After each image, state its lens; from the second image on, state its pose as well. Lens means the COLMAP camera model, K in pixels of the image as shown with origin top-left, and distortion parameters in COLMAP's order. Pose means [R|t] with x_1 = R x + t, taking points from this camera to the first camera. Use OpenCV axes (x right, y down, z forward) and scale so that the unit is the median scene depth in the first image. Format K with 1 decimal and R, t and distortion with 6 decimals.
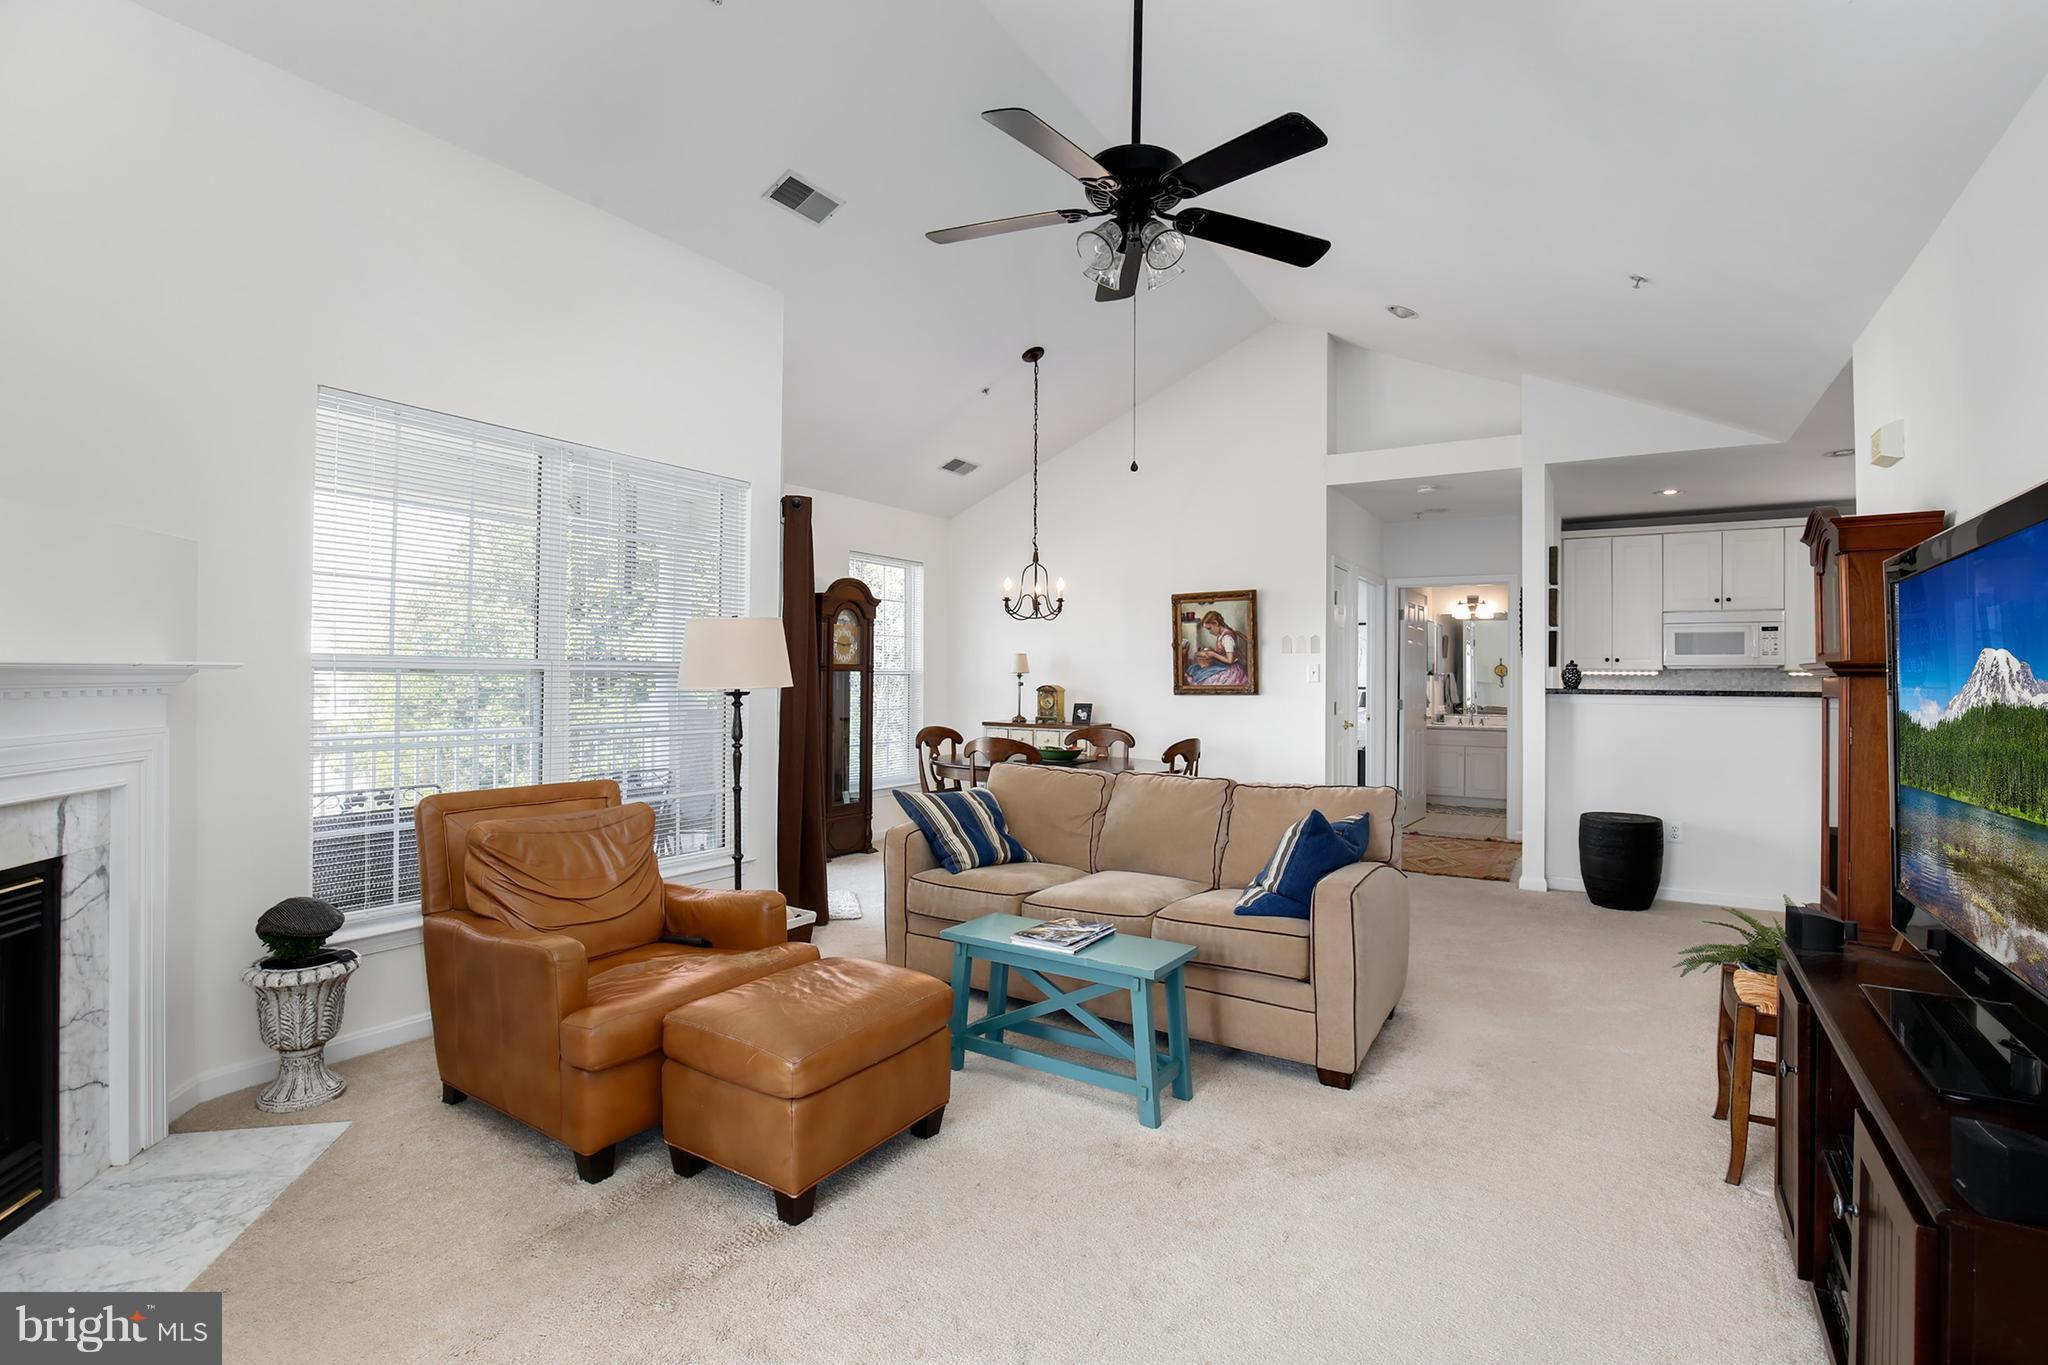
lens RADIAL K [[955.1, 0, 1025.3], [0, 955.1, 669.6], [0, 0, 1]] dist [-0.033272, 0.006896]
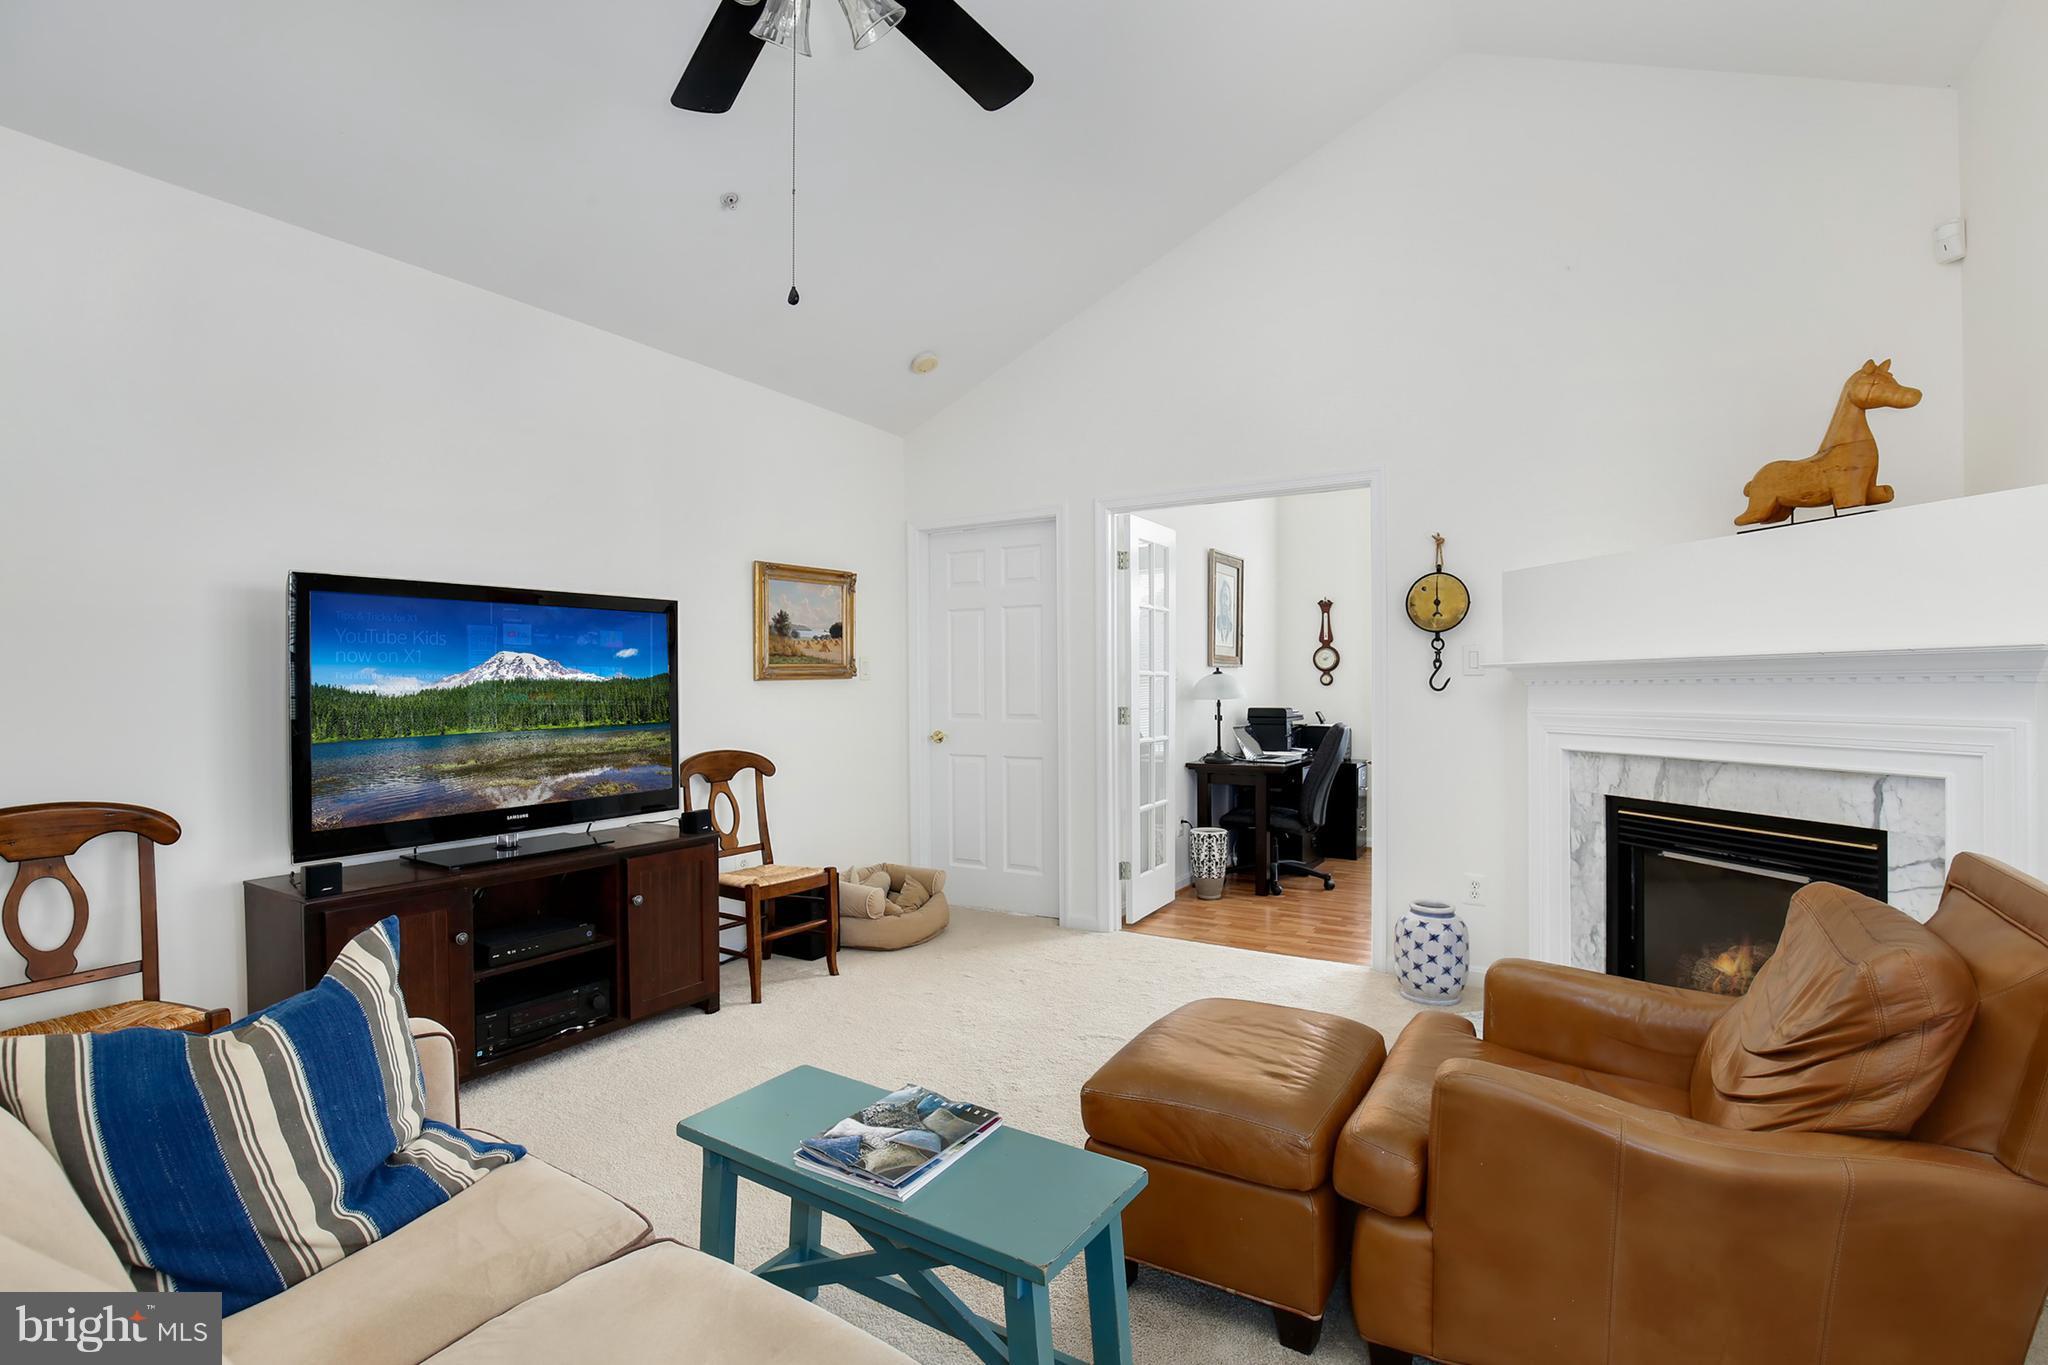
lens RADIAL K [[955.1, 0, 1049.0], [0, 955.1, 681.3], [0, 0, 1]] dist [-0.033272, 0.006896]
pose [[-0.999636, -0.003449, -0.026759, -0.009027], [-0.003152, 0.999933, -0.011132, 0.013728], [0.026795, -0.011044, -0.999580, 0.691447]]
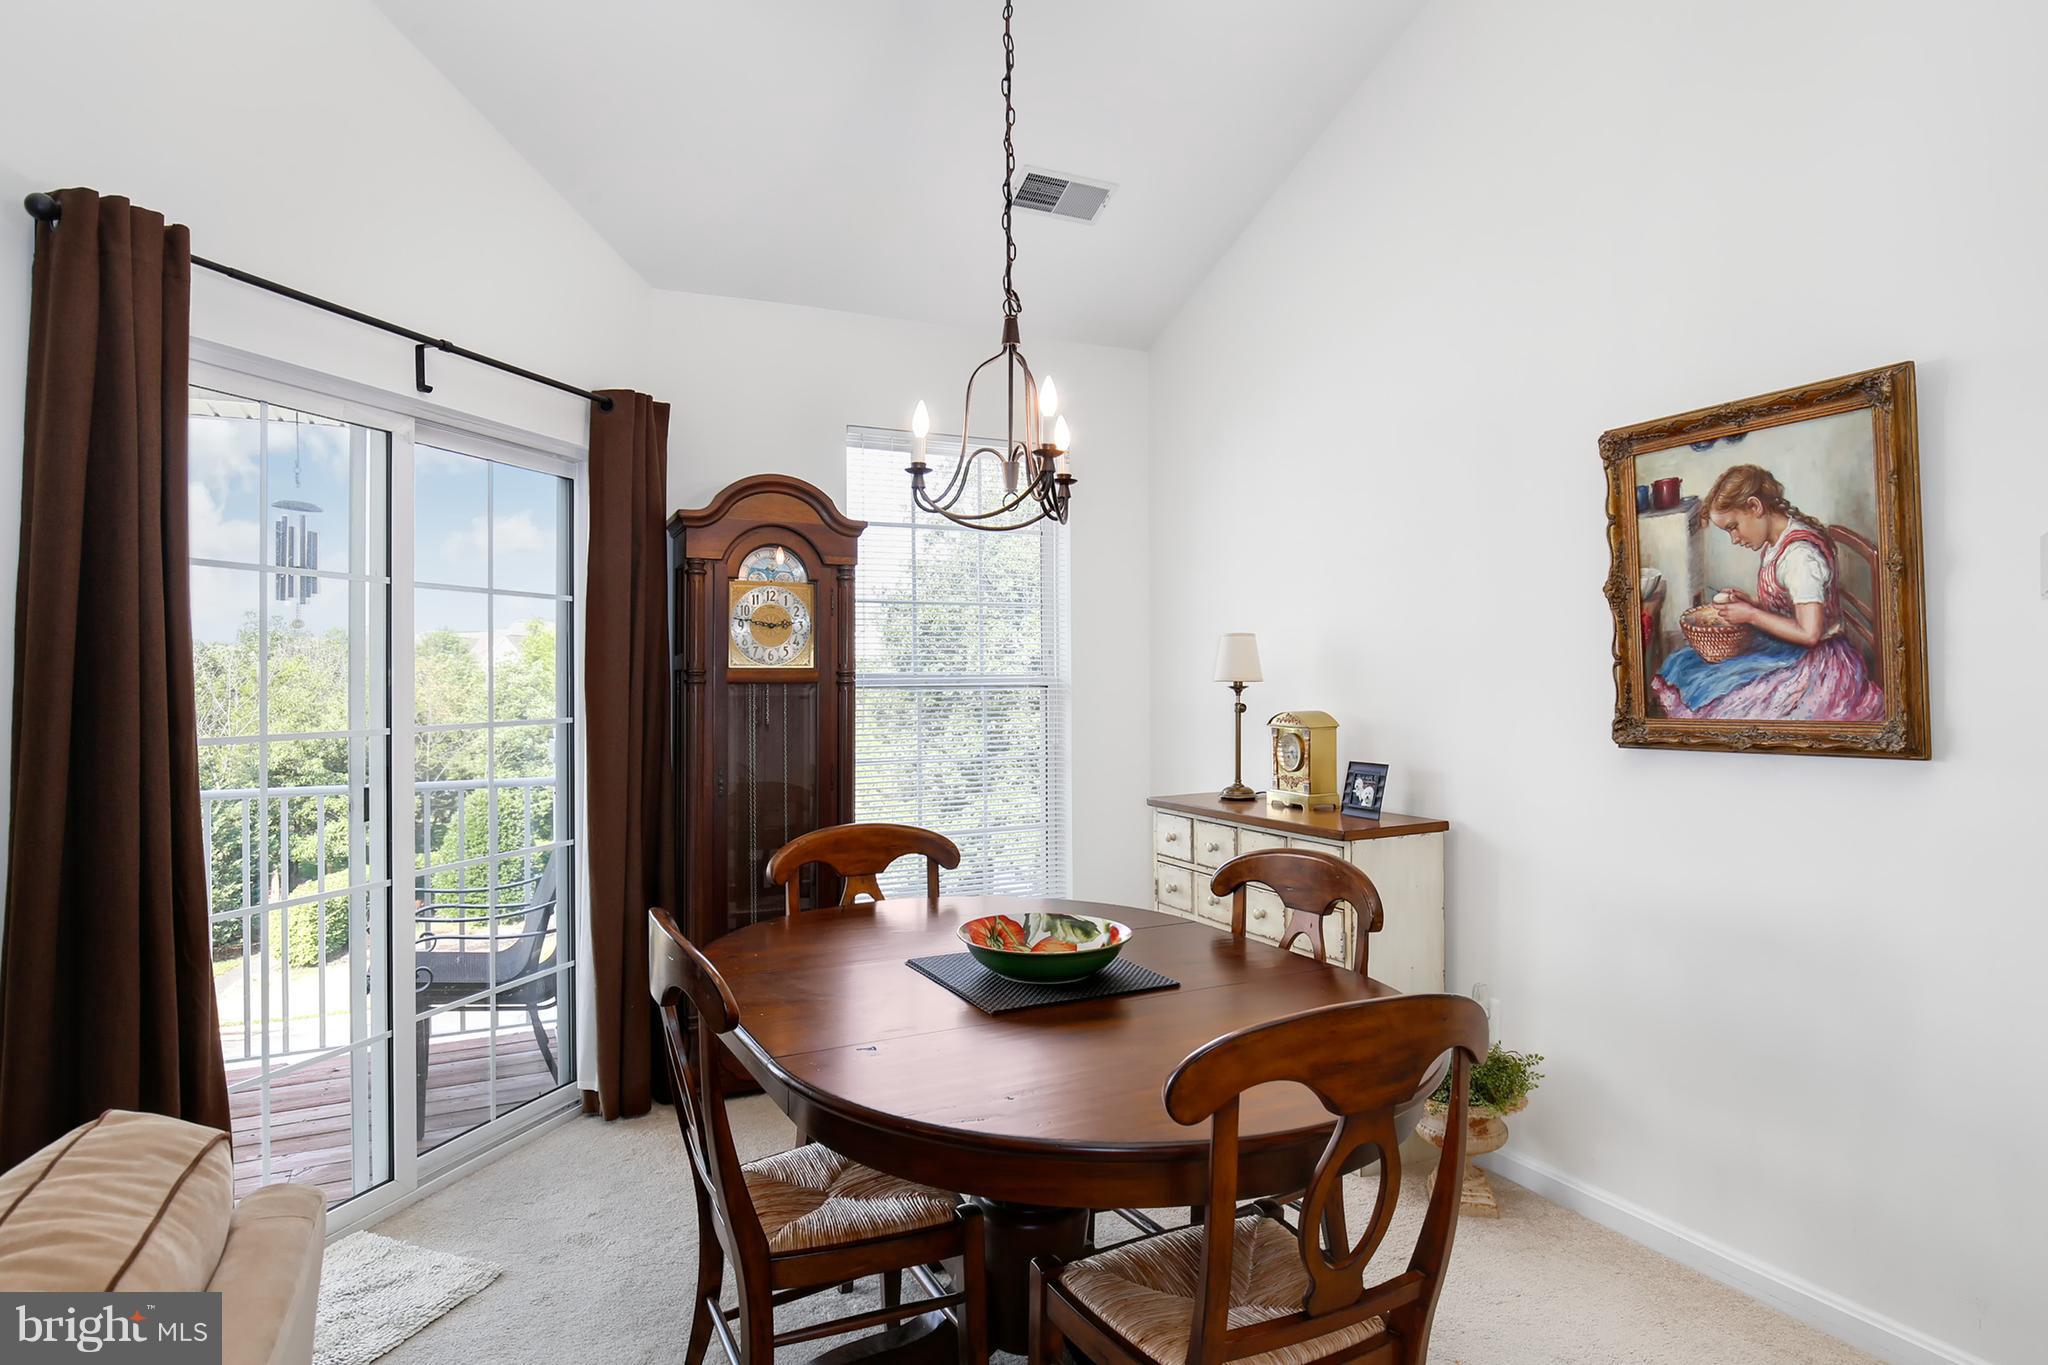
lens RADIAL K [[1130.4, 0, 1022.1], [0, 1130.4, 686.5], [0, 0, 1]] dist [-0.018225, 0.004591]
pose [[0.847444, -0.007859, -0.530826, 0.197313], [0.015836, 0.999820, 0.010480, -0.001027], [0.530648, -0.017287, 0.847416, 0.608478]]
